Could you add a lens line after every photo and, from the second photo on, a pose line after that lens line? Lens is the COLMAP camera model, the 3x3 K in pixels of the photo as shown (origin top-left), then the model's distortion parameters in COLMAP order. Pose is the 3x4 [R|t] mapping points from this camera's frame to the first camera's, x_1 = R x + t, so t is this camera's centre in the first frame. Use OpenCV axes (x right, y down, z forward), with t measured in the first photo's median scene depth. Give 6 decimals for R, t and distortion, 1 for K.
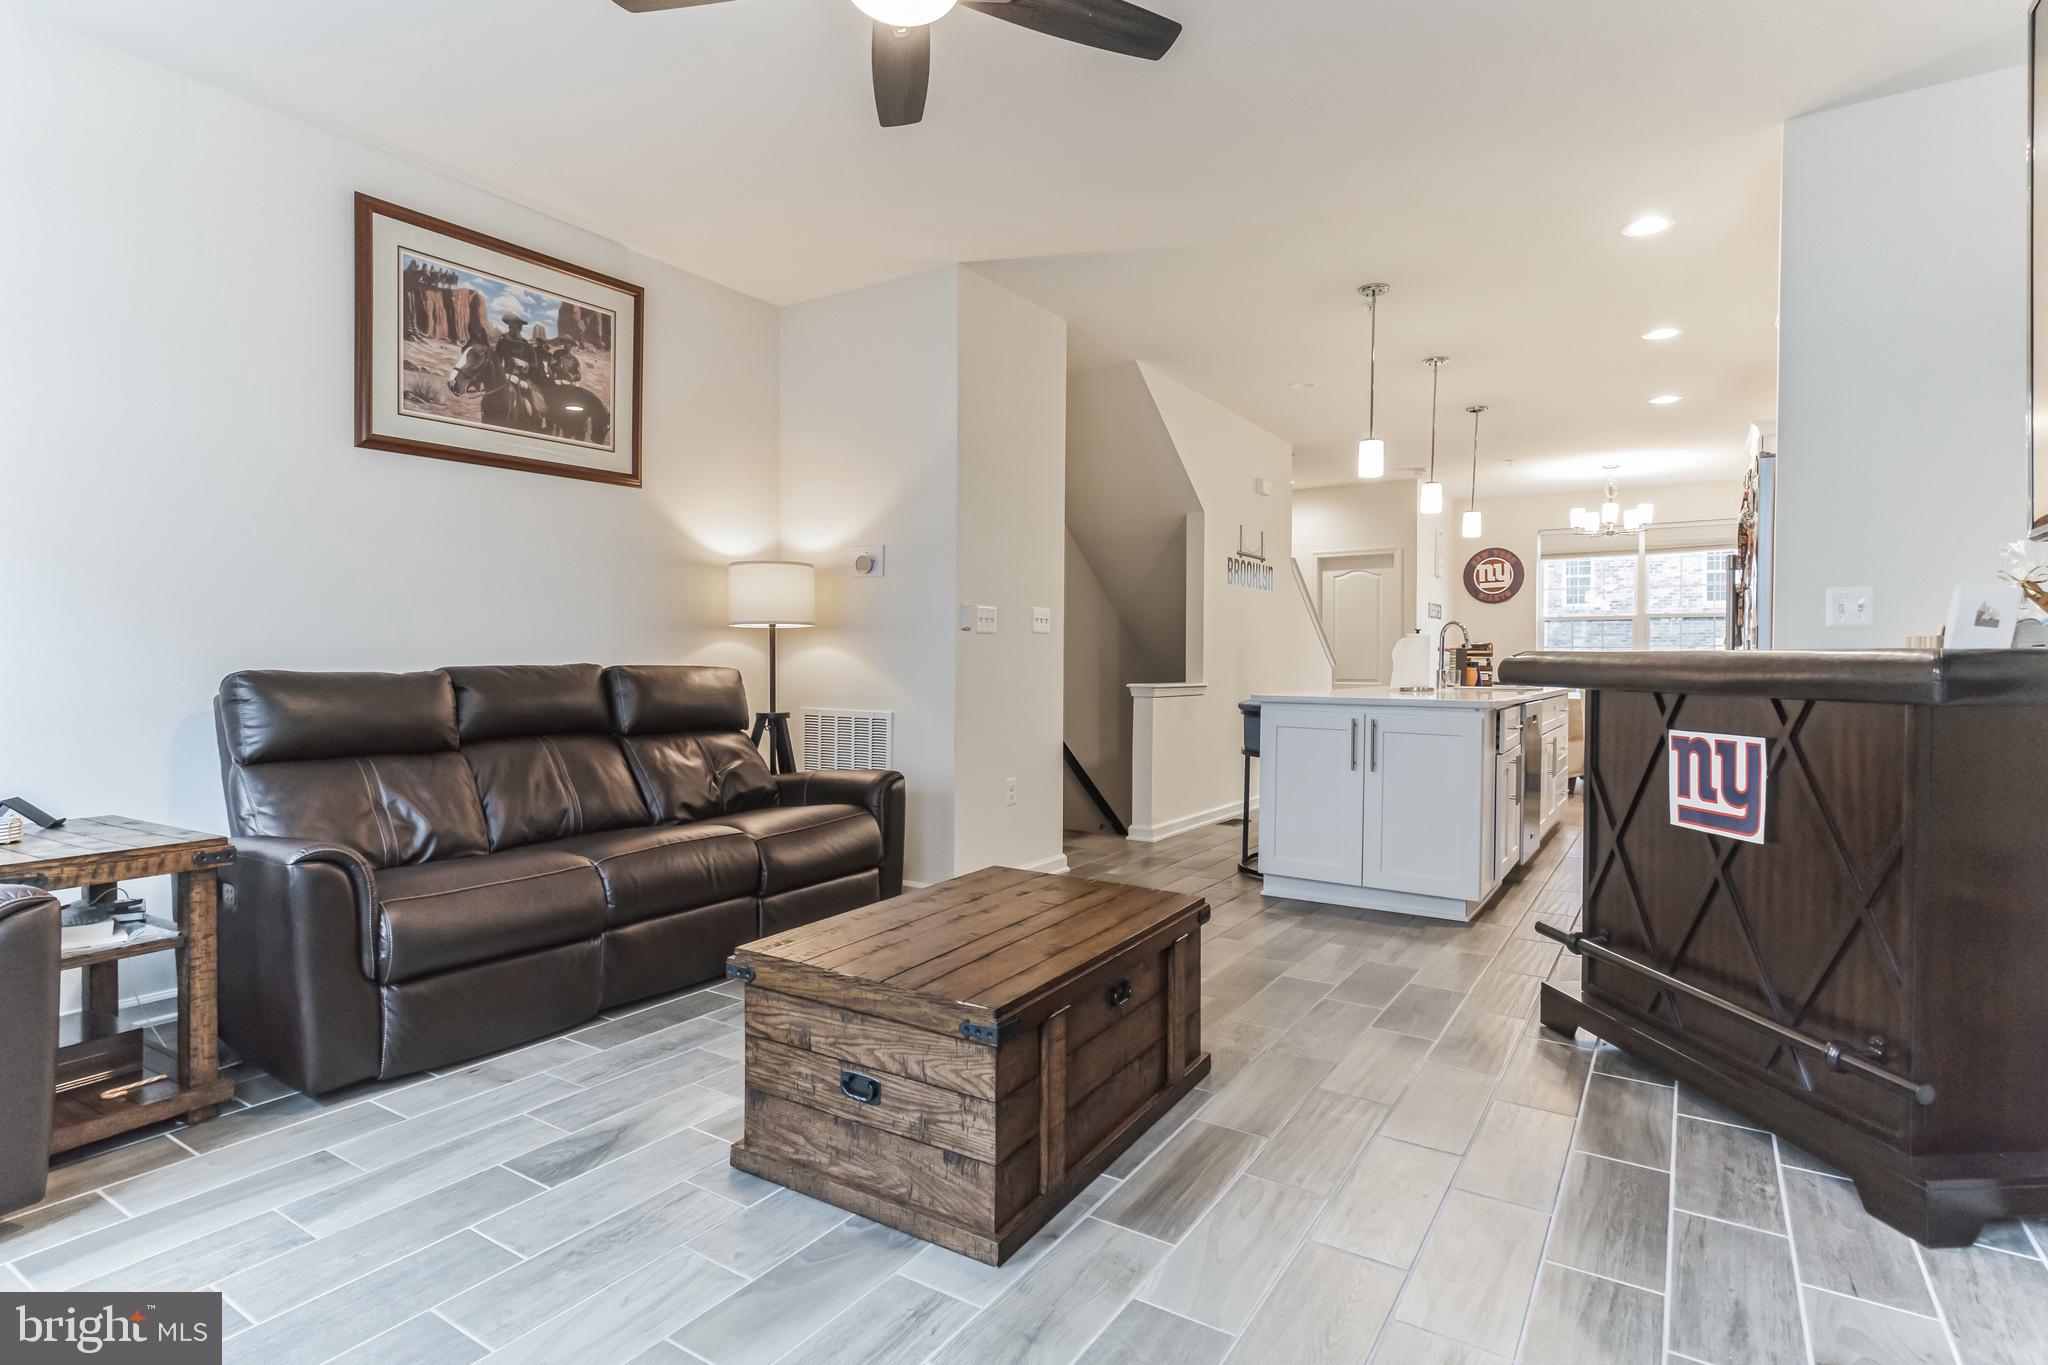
lens RADIAL K [[1053.4, 0, 1018.8], [0, 1053.4, 680.9], [0, 0, 1]] dist [0.003358, 0.001021]
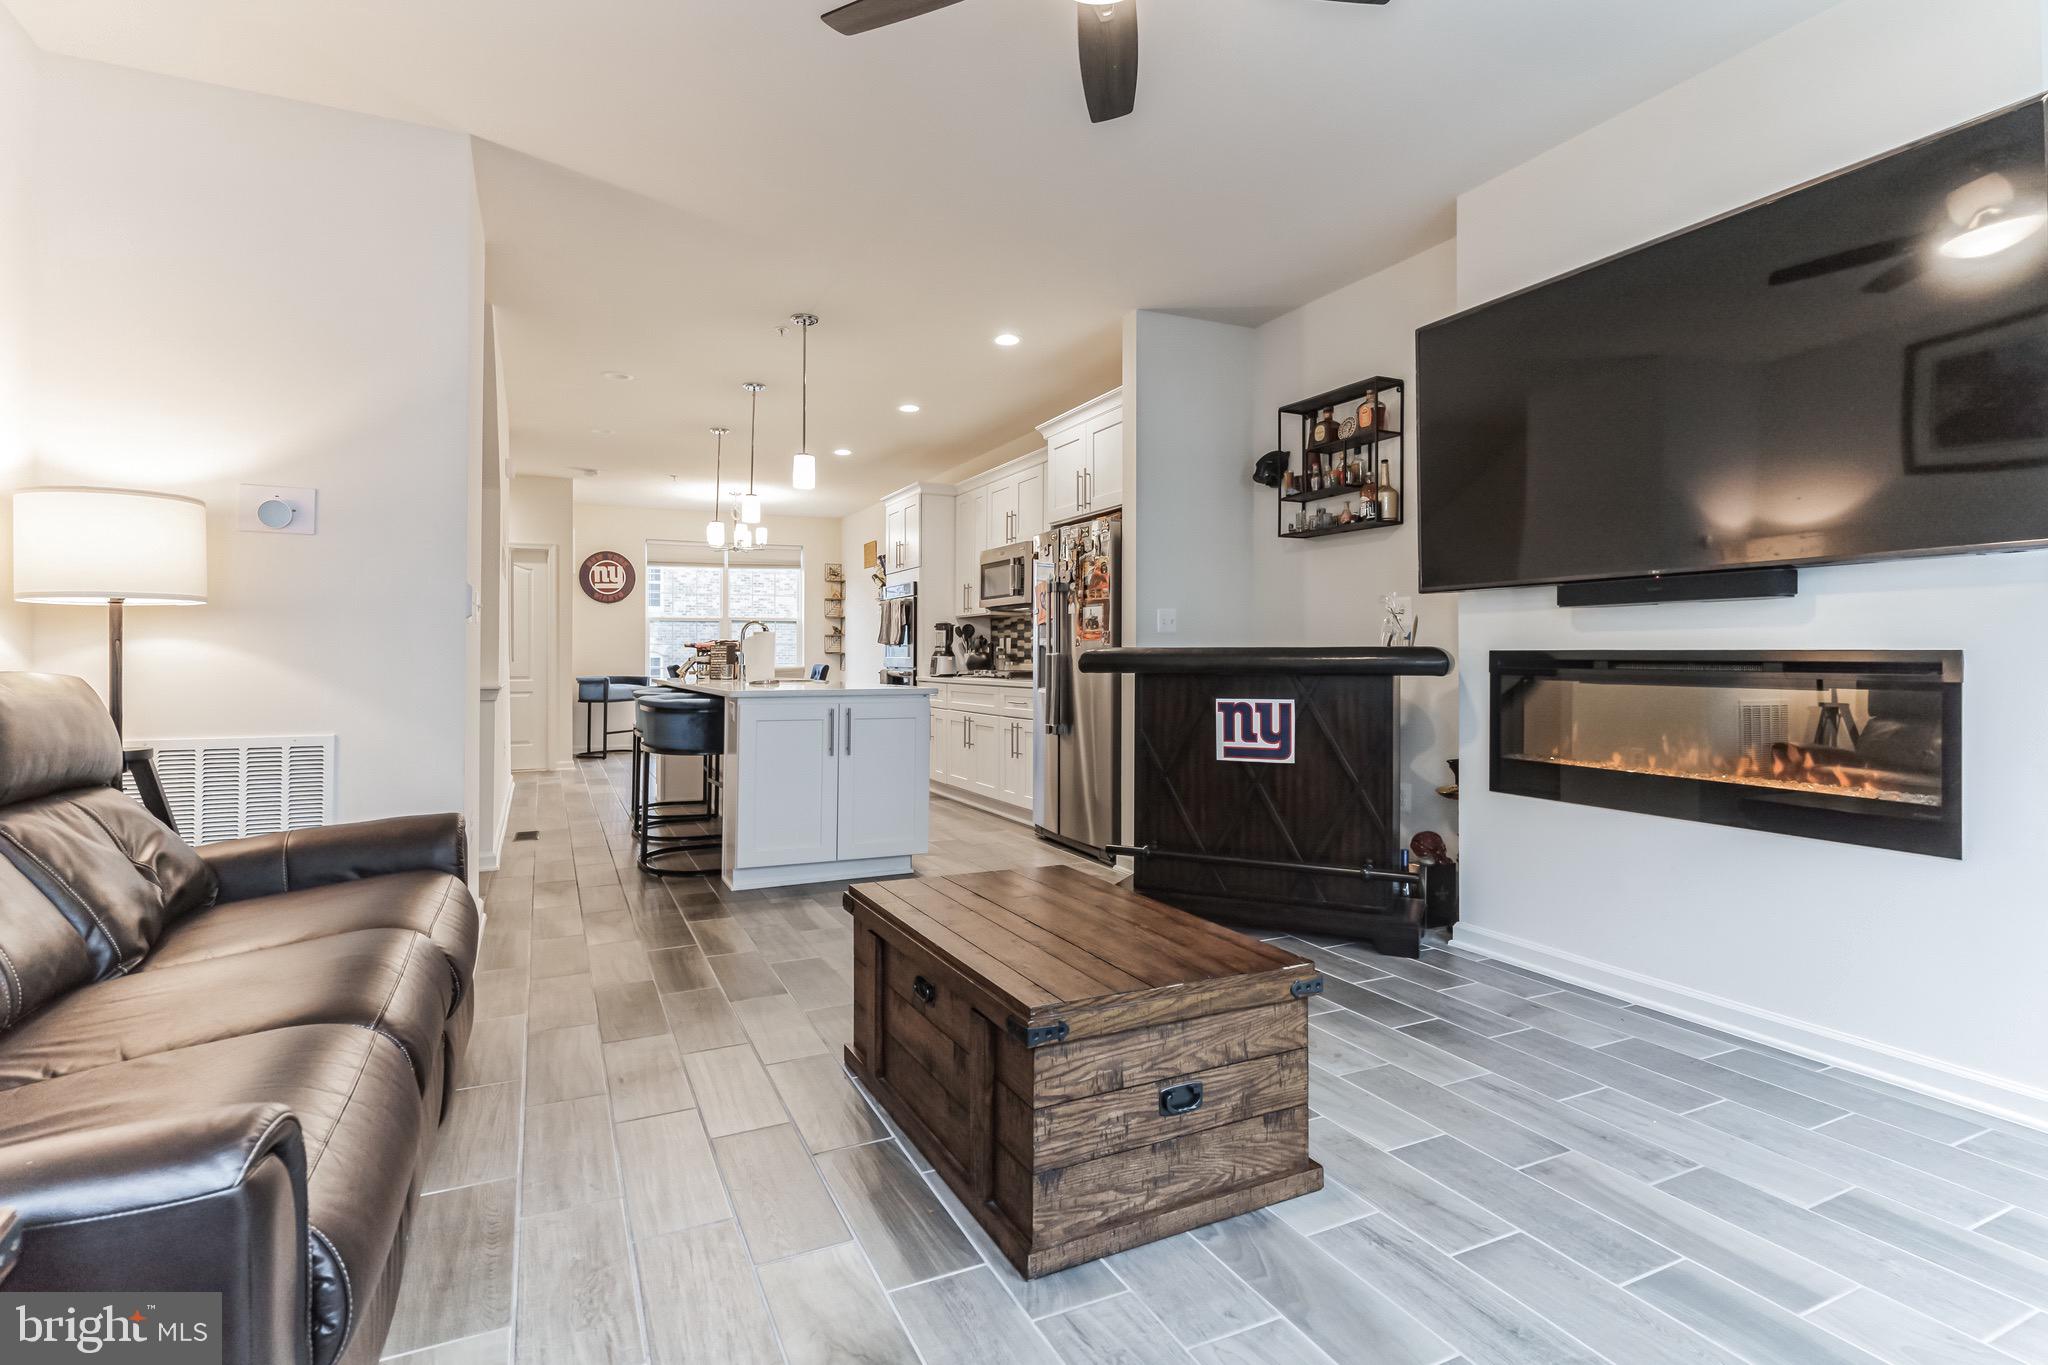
lens RADIAL K [[985.6, 0, 1018.7], [0, 985.6, 662.9], [0, 0, 1]] dist [0.002392, -0.000612]
pose [[0.518145, -0.010906, 0.855224, -0.843190], [0.022354, 0.999750, -0.000794, -0.012291], [-0.855001, 0.019530, 0.518259, 0.554718]]
